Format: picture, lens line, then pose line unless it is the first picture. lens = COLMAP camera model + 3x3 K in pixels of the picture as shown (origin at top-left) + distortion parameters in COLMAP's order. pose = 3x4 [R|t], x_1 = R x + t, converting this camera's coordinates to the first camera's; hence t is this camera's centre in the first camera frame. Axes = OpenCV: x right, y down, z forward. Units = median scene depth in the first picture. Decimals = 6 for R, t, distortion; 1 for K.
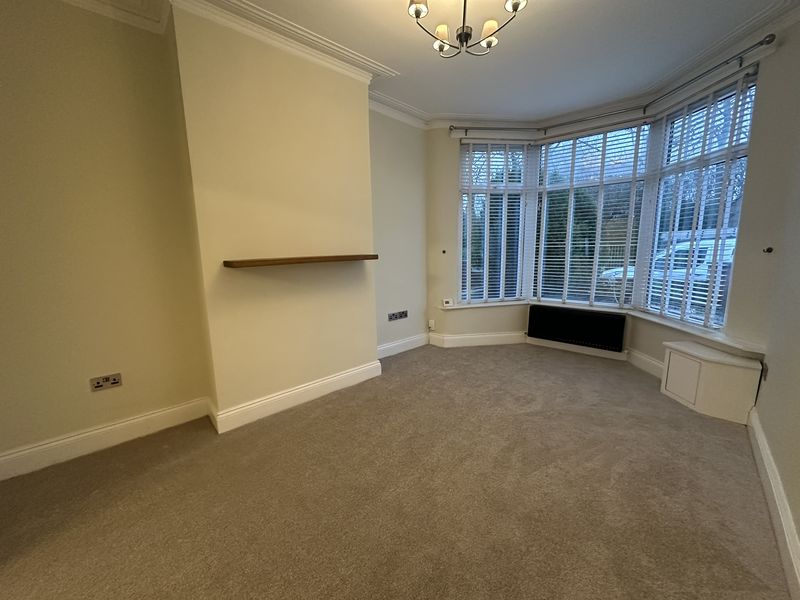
lens RADIAL K [[318.9, 0, 395.9], [0, 318.9, 299.2], [0, 0, 1]] dist [0.002155, 0.000894]
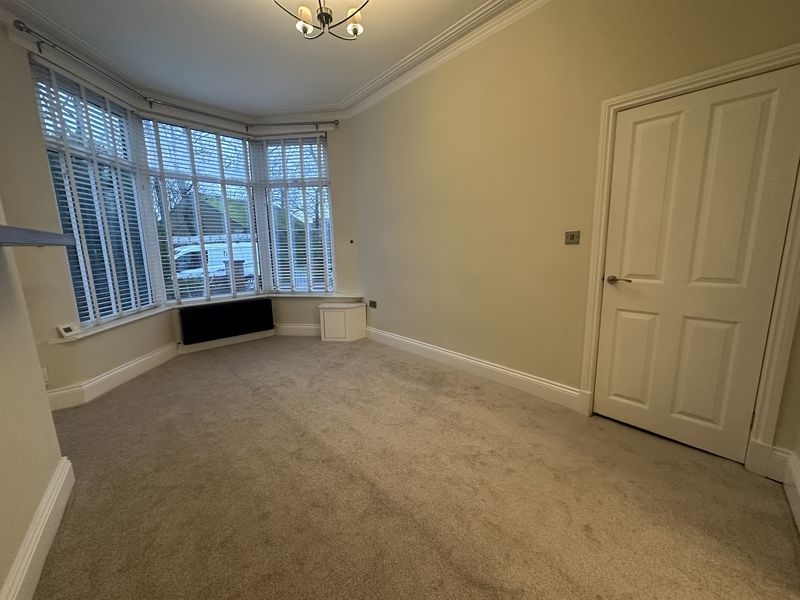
lens RADIAL K [[318.9, 0, 402.7], [0, 318.9, 299.3], [0, 0, 1]] dist [0.002155, 0.000894]
pose [[0.088752, -0.151903, 0.984403, -0.478248], [0.181142, 0.974284, 0.134010, -0.016624], [-0.979444, 0.166423, 0.113985, 0.411958]]
